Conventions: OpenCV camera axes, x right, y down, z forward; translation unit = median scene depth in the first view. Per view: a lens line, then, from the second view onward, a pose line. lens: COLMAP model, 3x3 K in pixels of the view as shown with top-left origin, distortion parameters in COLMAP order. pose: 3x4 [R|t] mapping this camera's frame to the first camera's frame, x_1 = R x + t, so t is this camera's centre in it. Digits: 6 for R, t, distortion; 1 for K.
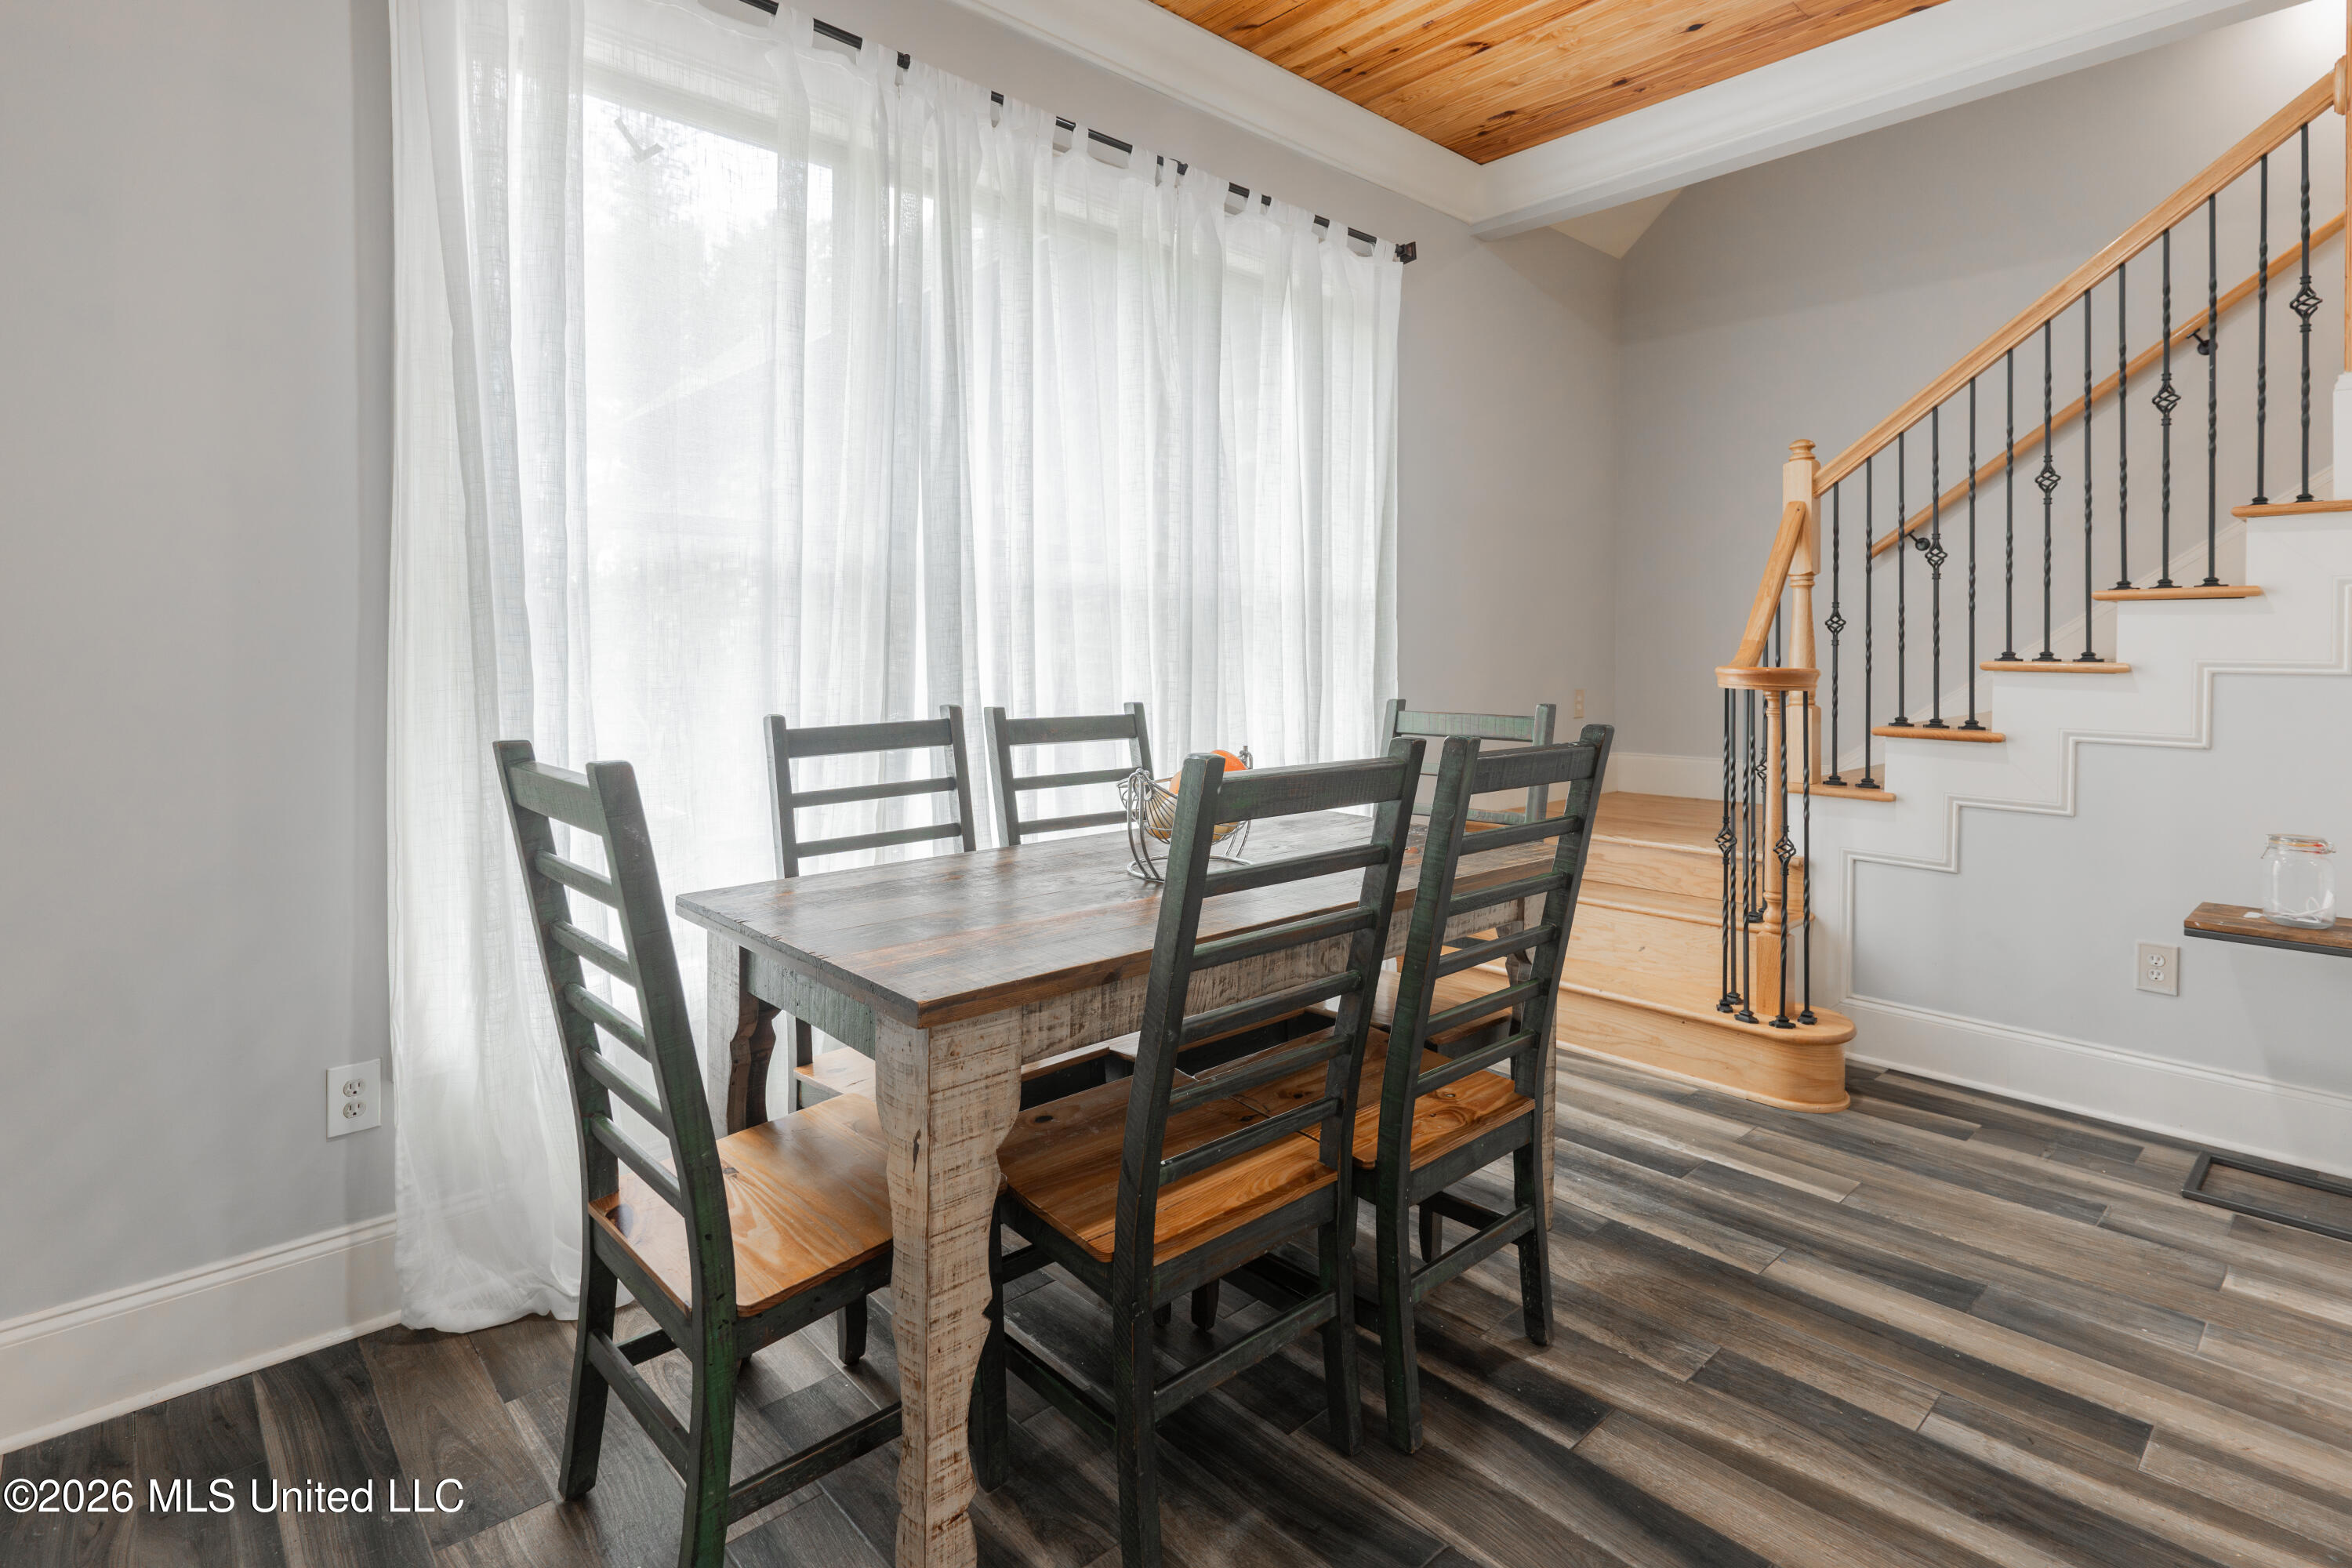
lens RADIAL K [[1176.5, 0, 1170.7], [0, 1176.5, 657.1], [0, 0, 1]] dist [0.002542, 0.000644]
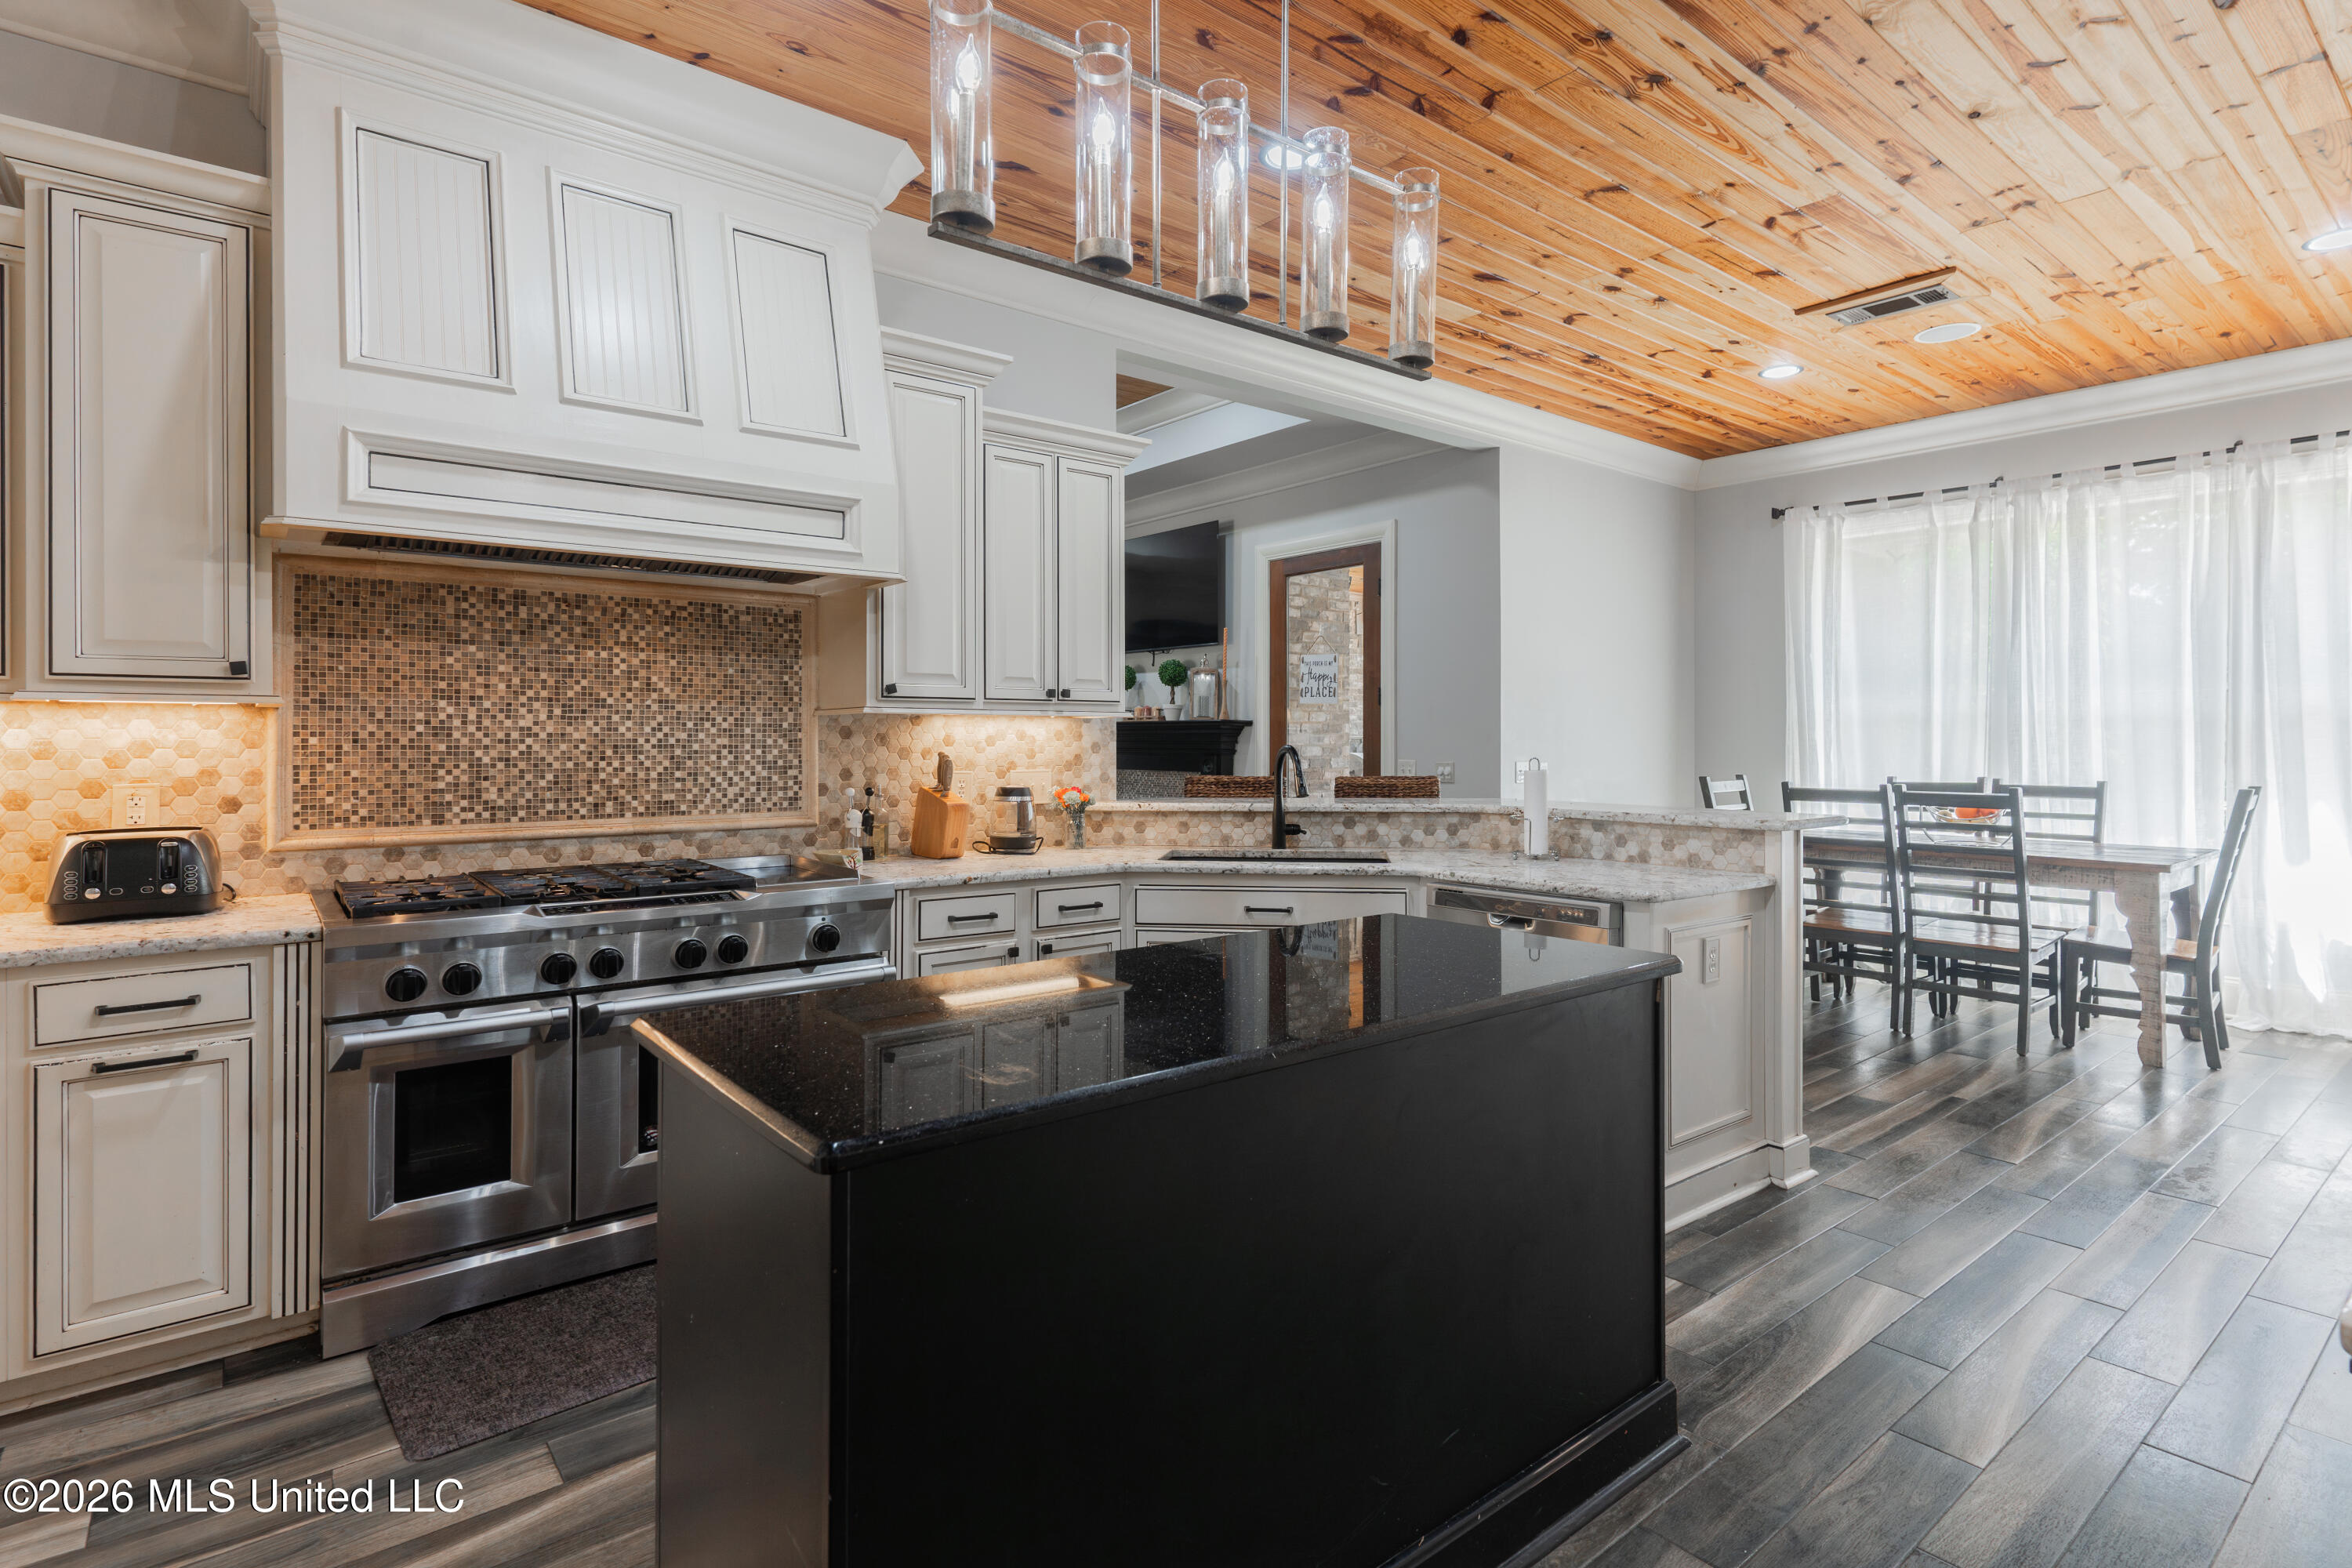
lens RADIAL K [[1086.5, 0, 1170.7], [0, 1086.5, 726.0], [0, 0, 1]] dist [-0.000524, -0.000067]
pose [[-0.088647, -0.011634, -0.995995, 1.966522], [-0.004608, 0.999926, -0.011270, -0.024639], [0.996052, 0.003590, -0.088694, -0.335917]]
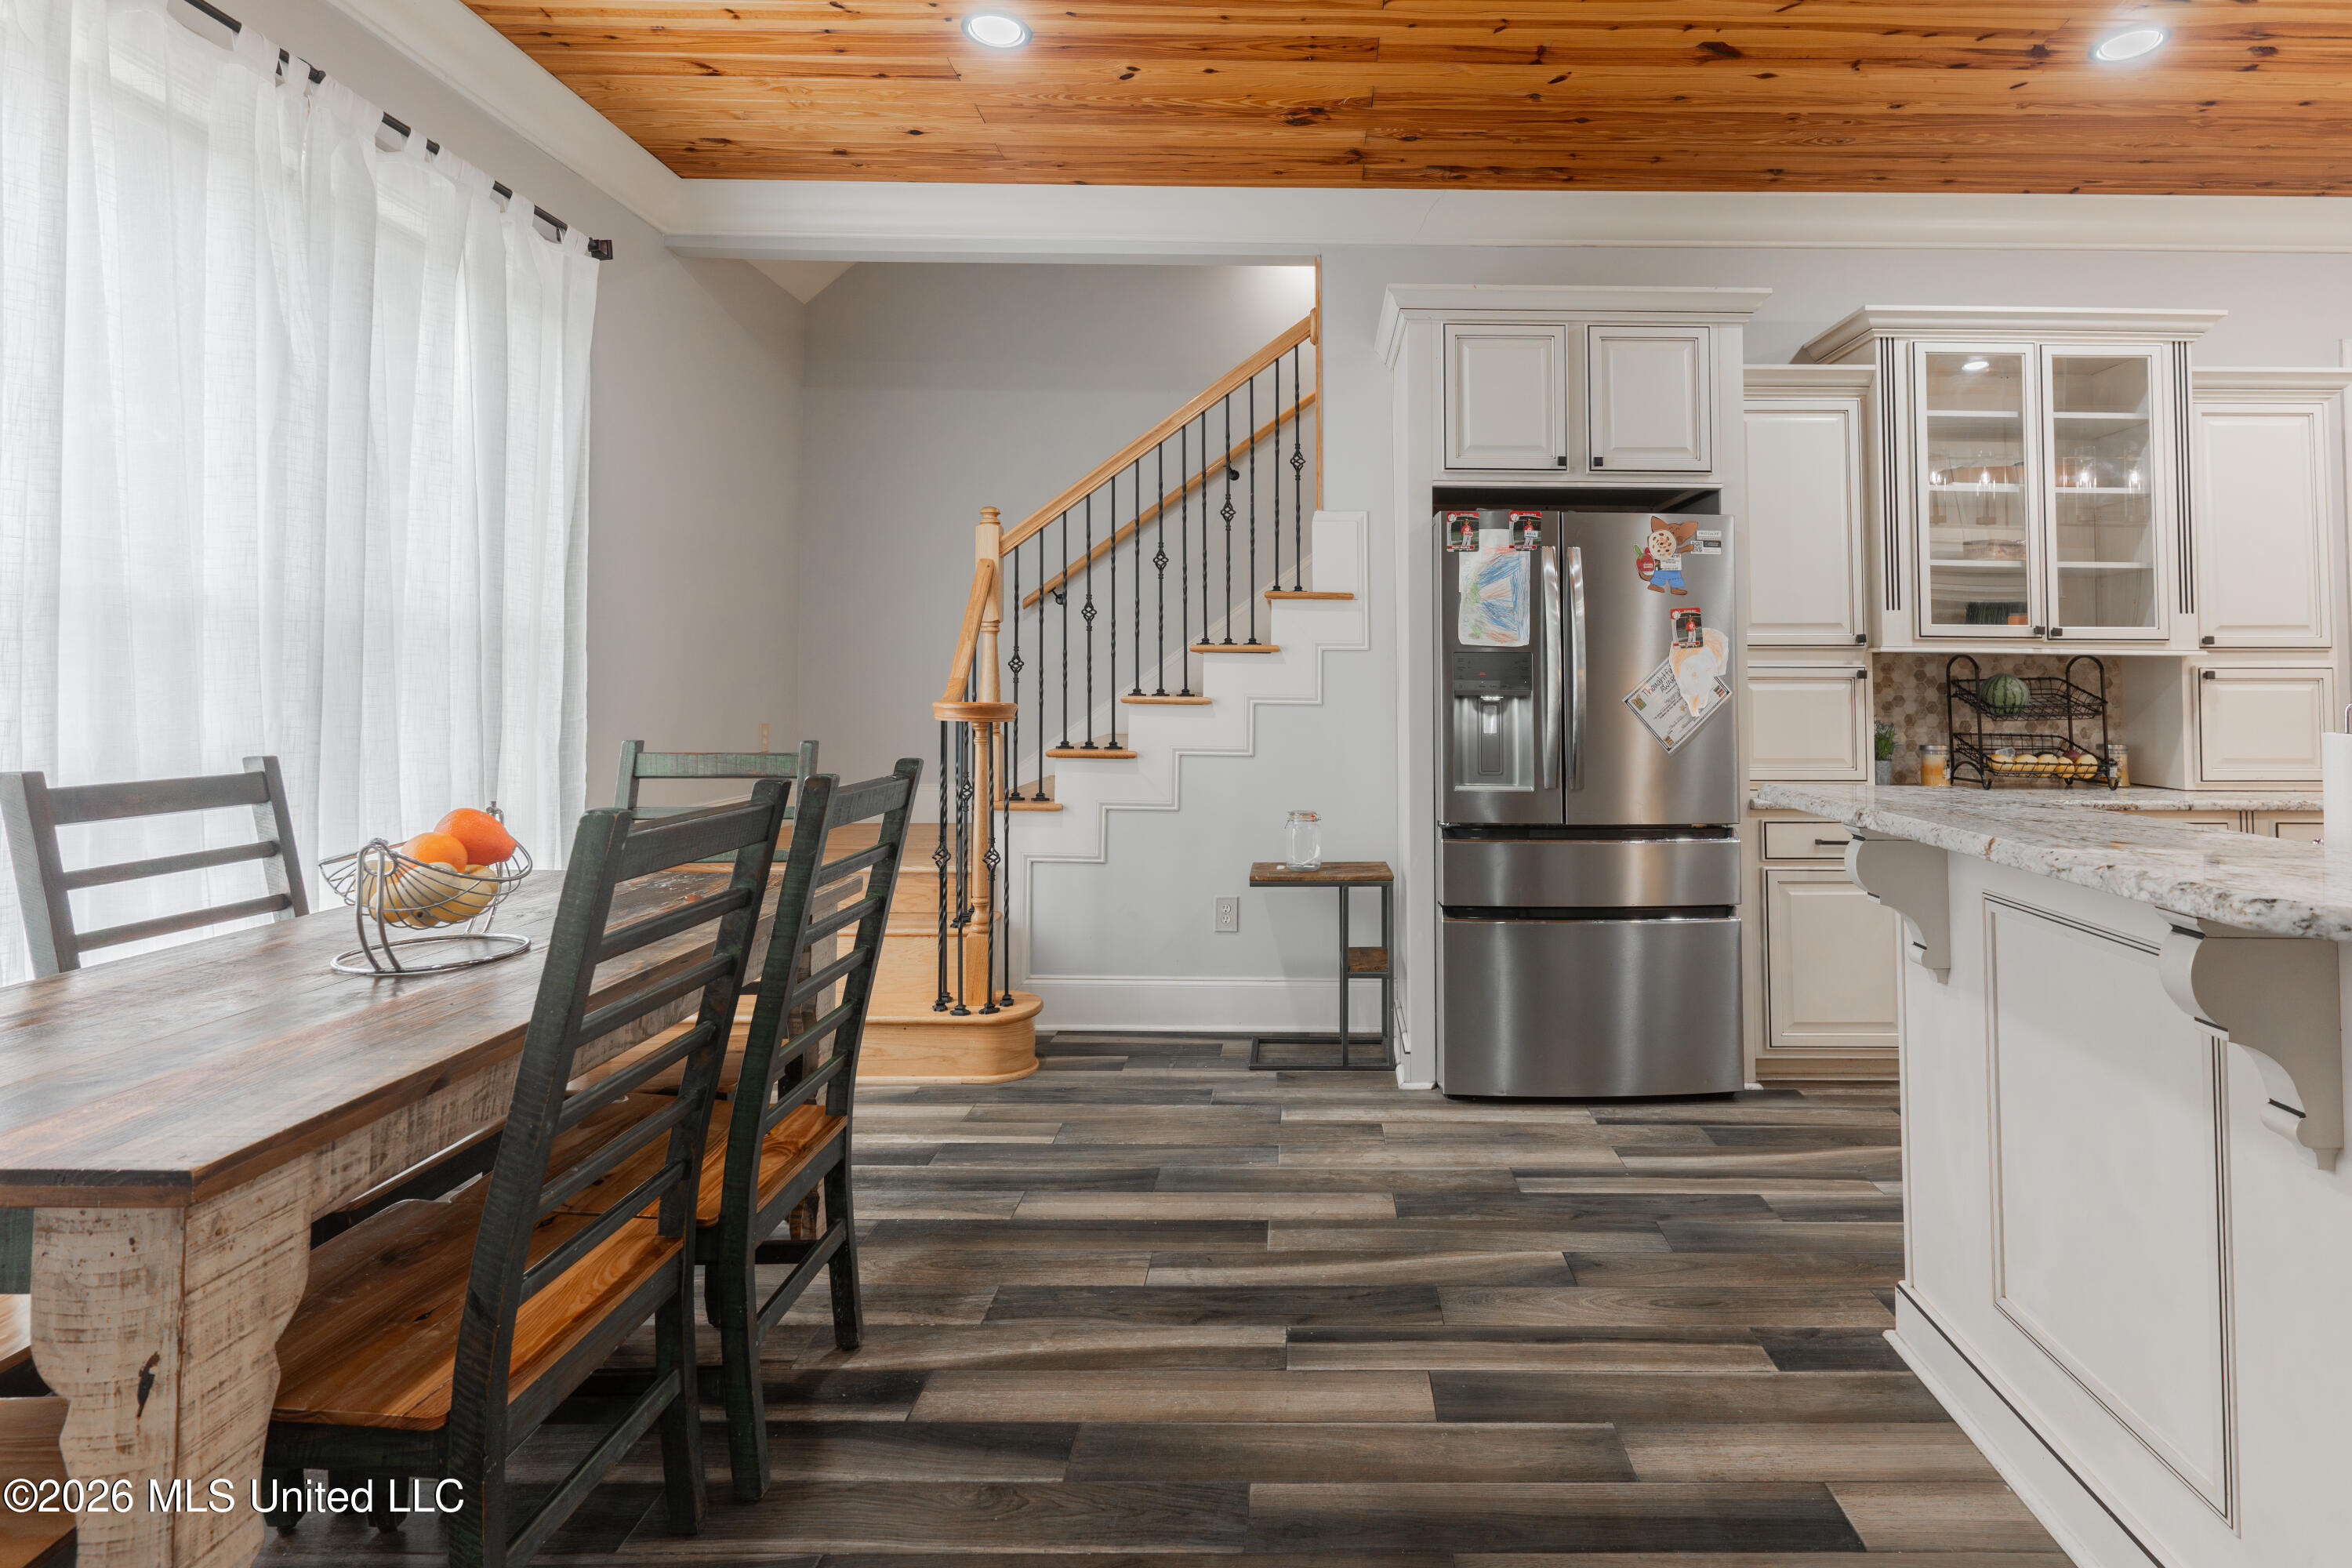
lens RADIAL K [[1171.2, 0, 1326.4], [0, 1171.2, 634.4], [0, 0, 1]] dist [0.002133, 0.001738]
pose [[0.660114, 0.035036, 0.750348, -0.167596], [-0.001723, 0.998980, -0.045130, -0.008235], [-0.751163, 0.028498, 0.659501, -0.025996]]
